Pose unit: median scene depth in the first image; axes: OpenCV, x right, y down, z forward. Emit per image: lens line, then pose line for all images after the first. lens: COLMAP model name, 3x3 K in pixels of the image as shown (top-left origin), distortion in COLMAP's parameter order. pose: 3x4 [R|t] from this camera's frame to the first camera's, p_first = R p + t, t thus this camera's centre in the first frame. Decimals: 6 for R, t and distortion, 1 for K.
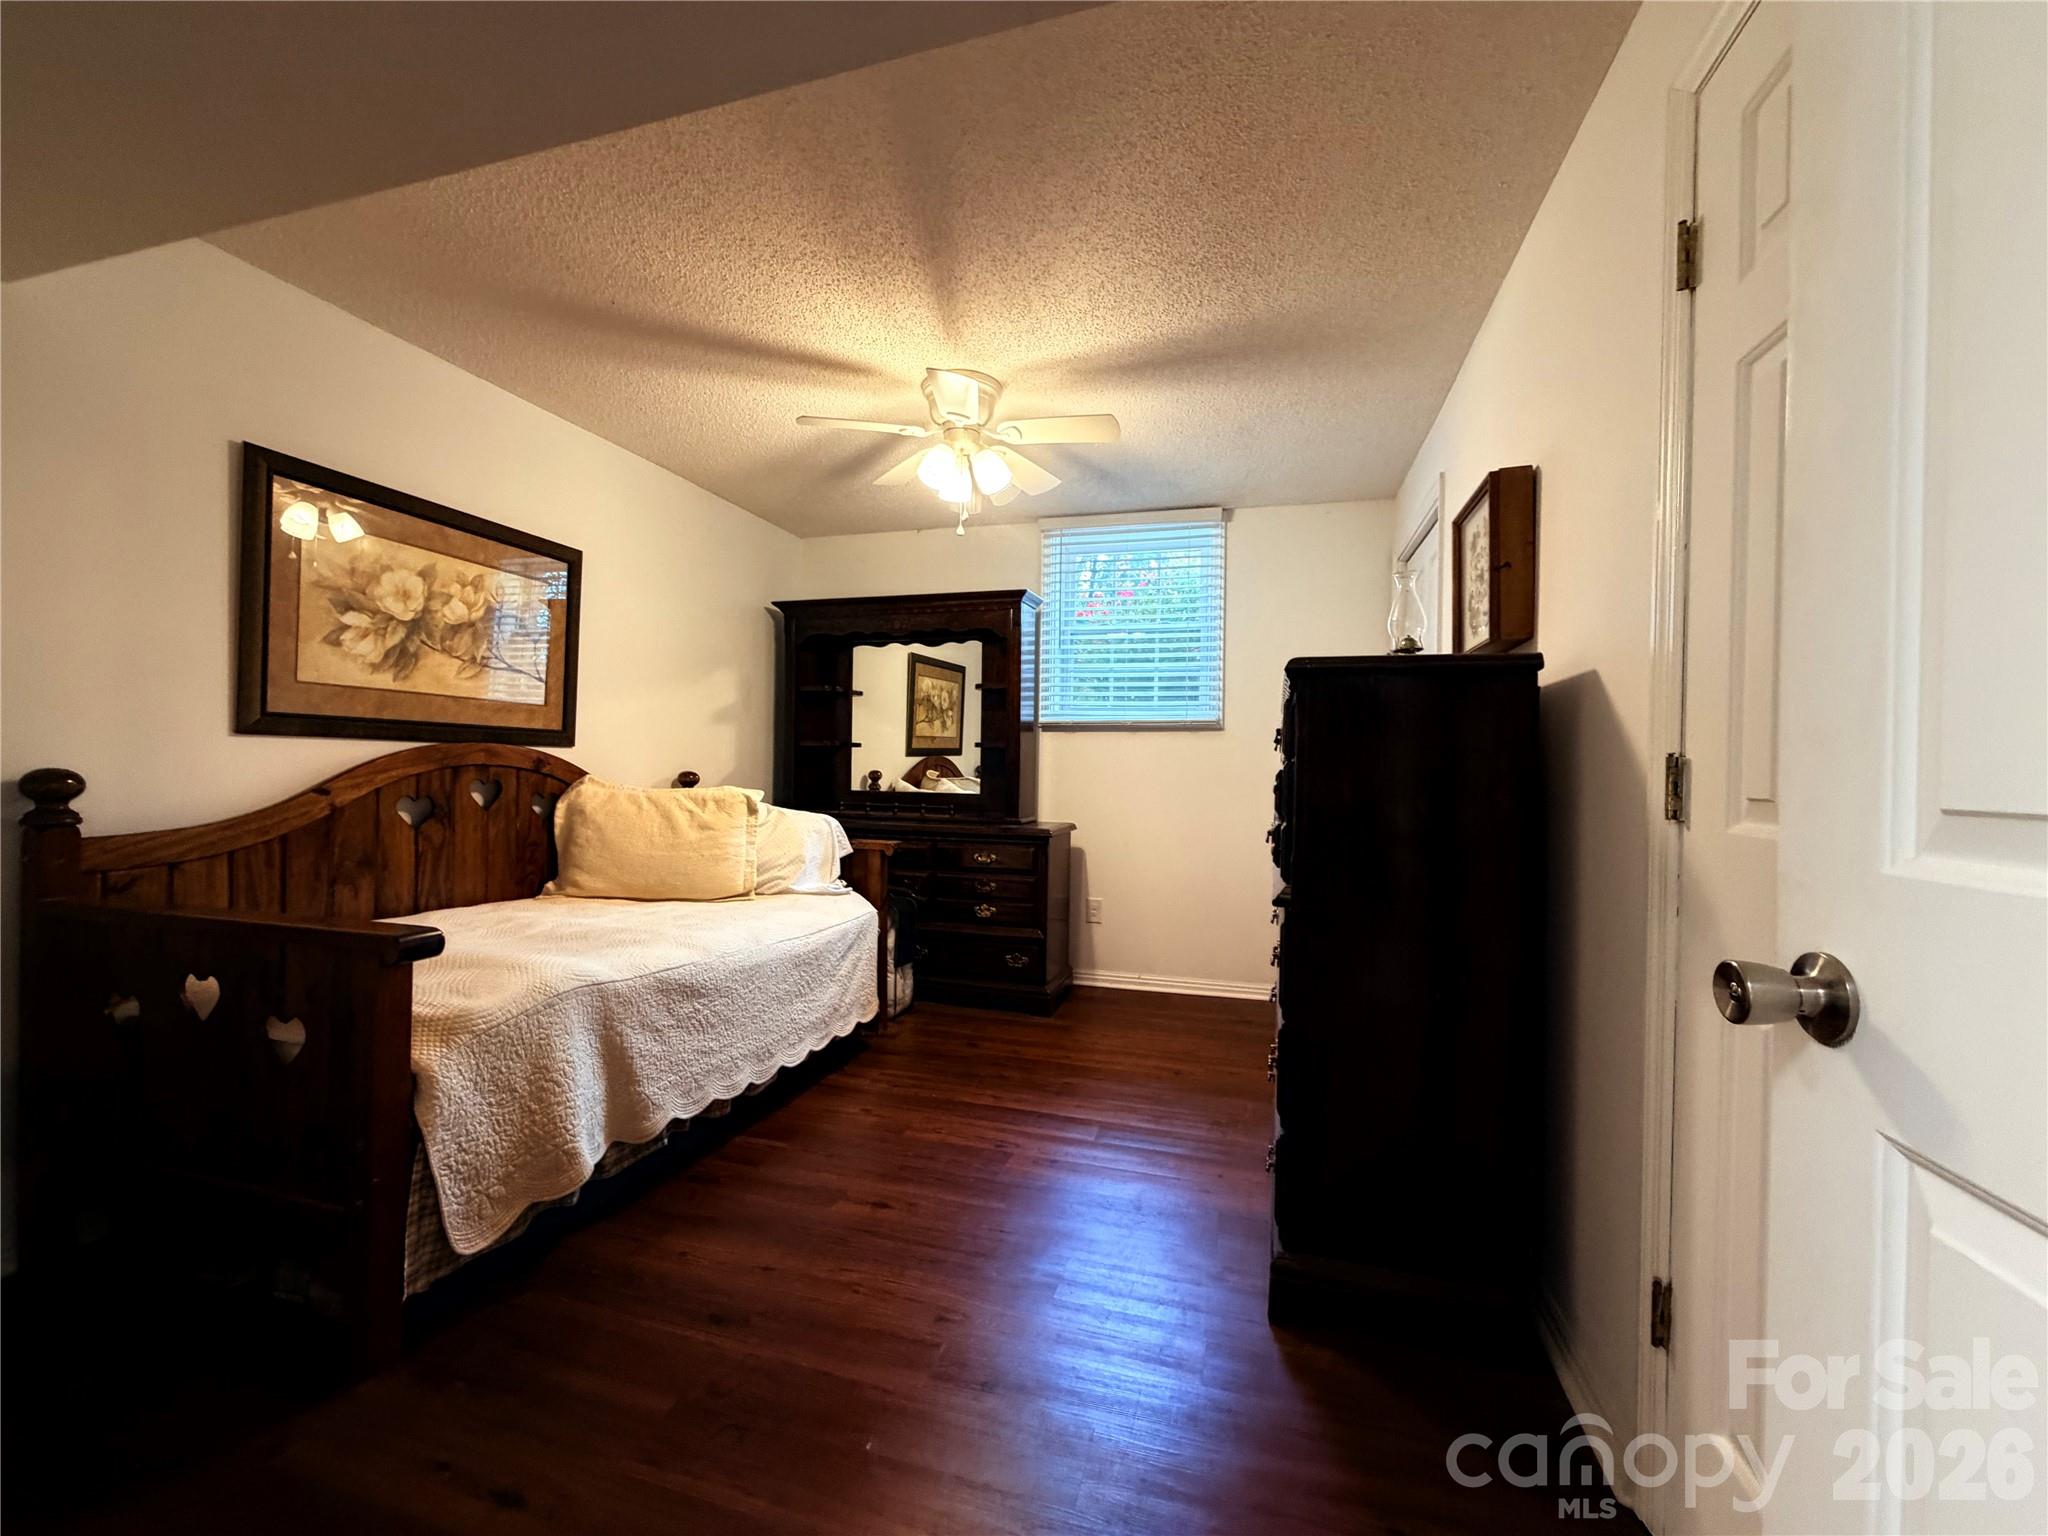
lens RADIAL K [[816.5, 0, 1021.3], [0, 816.5, 769.7], [0, 0, 1]] dist [0.000344, 0.000348]
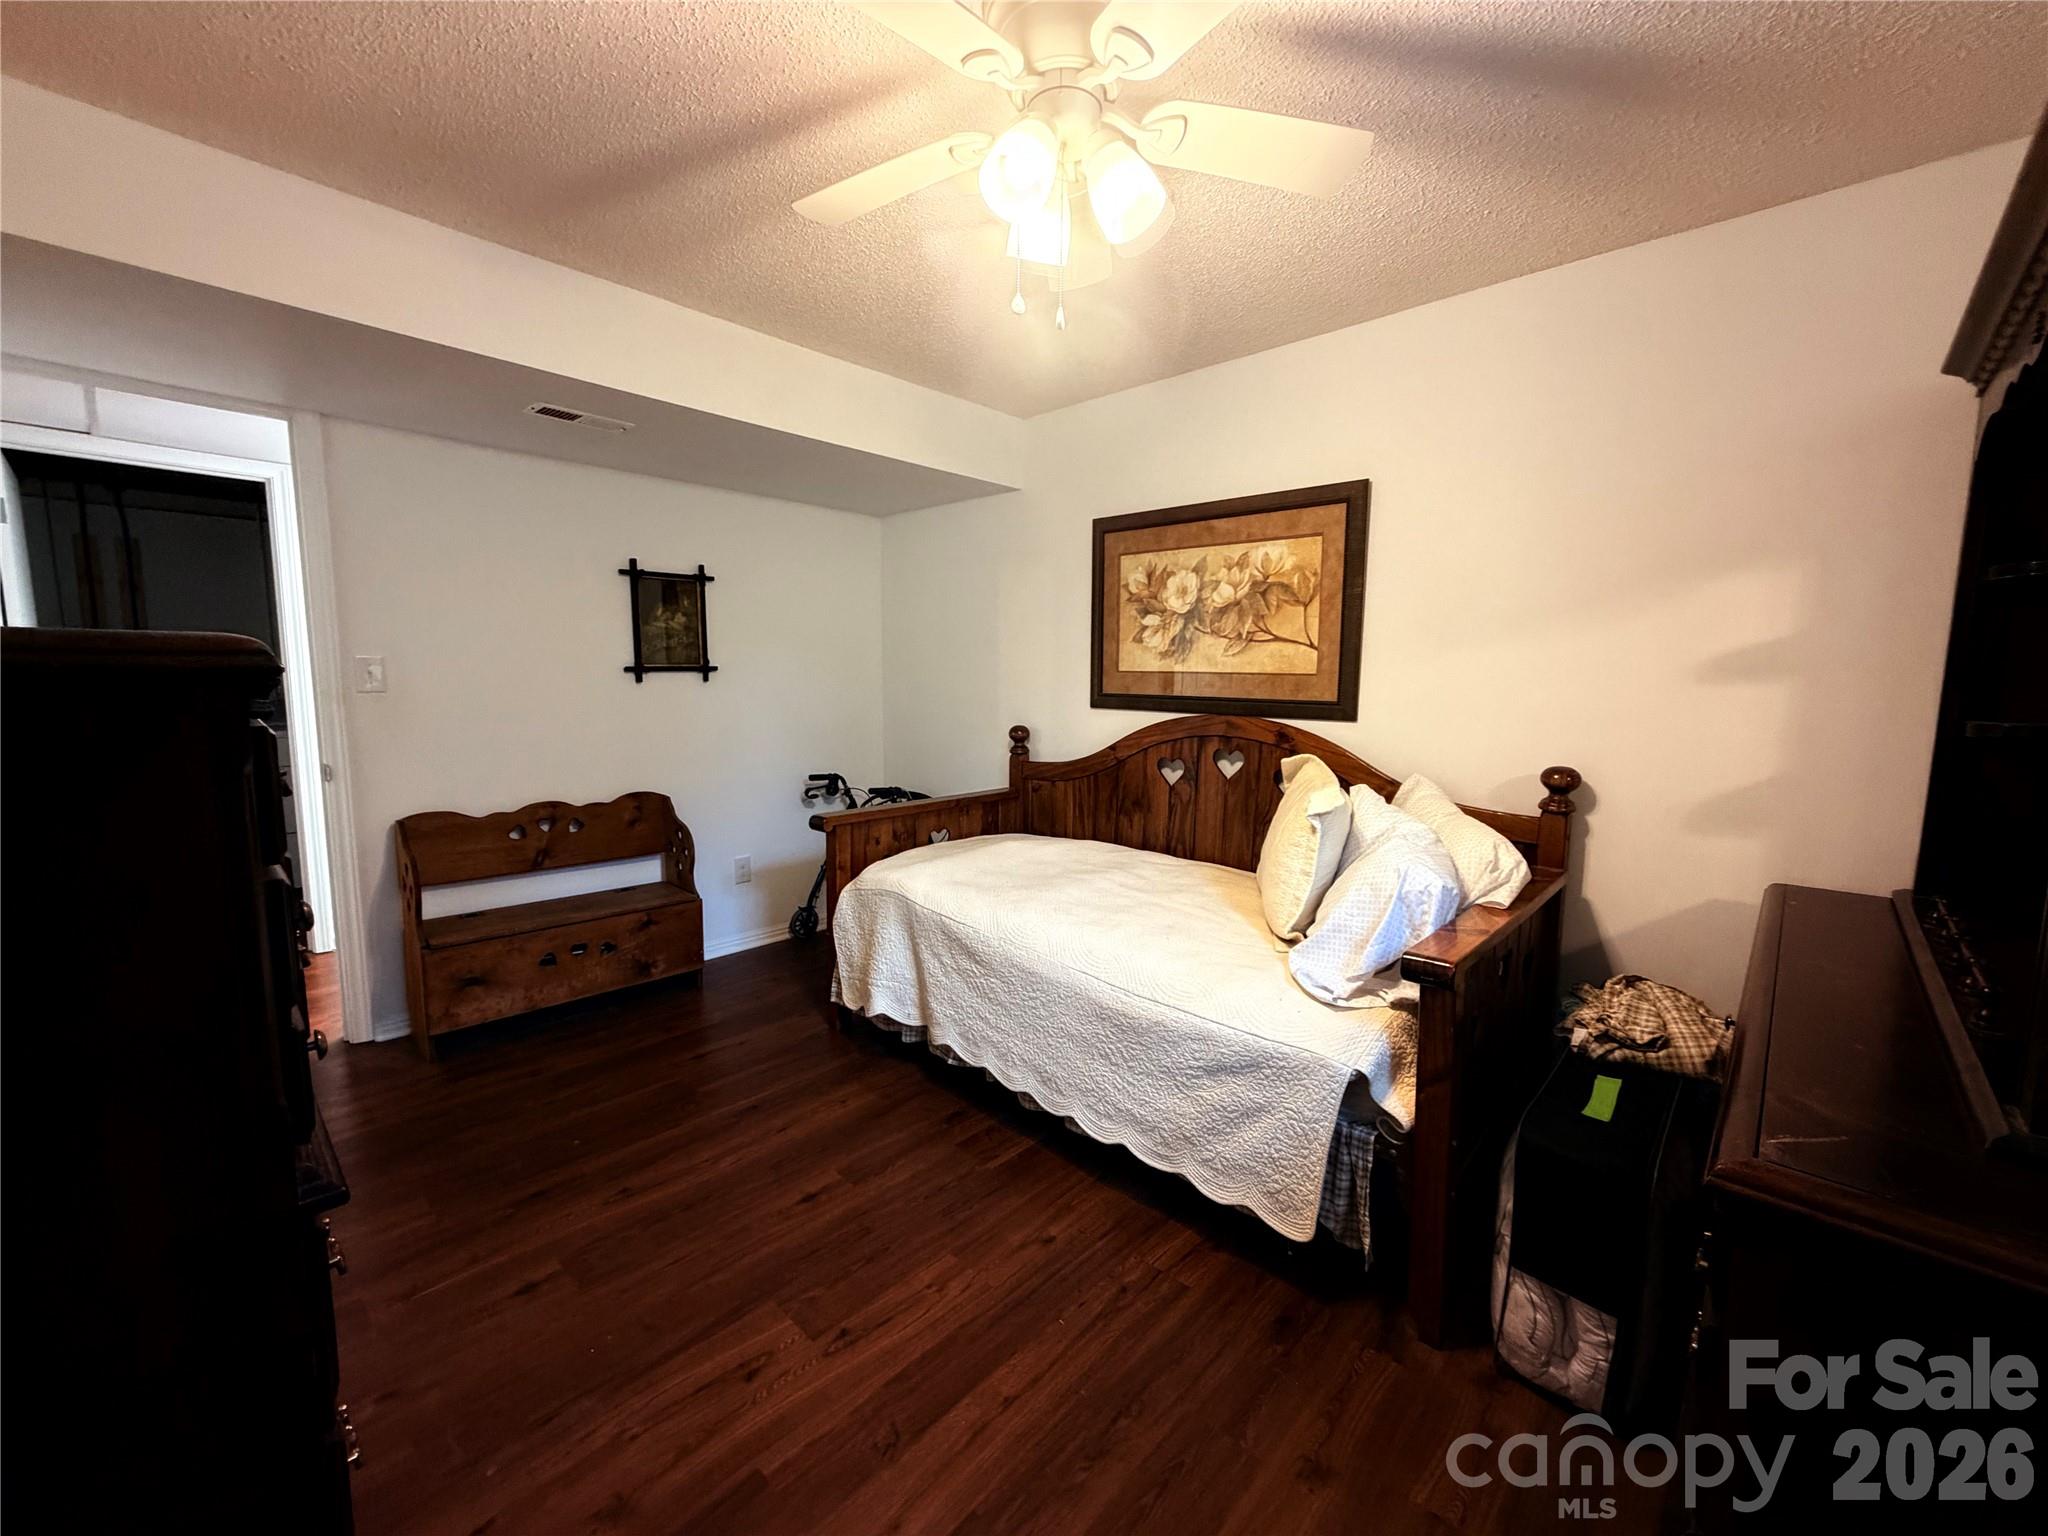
lens RADIAL K [[816.5, 0, 1021.3], [0, 816.5, 769.7], [0, 0, 1]] dist [0.000344, 0.000348]
pose [[-0.444904, 0.087896, -0.891255, 0.442937], [-0.019498, 0.993986, 0.107760, -0.076549], [0.895366, 0.065321, -0.440514, 1.313389]]
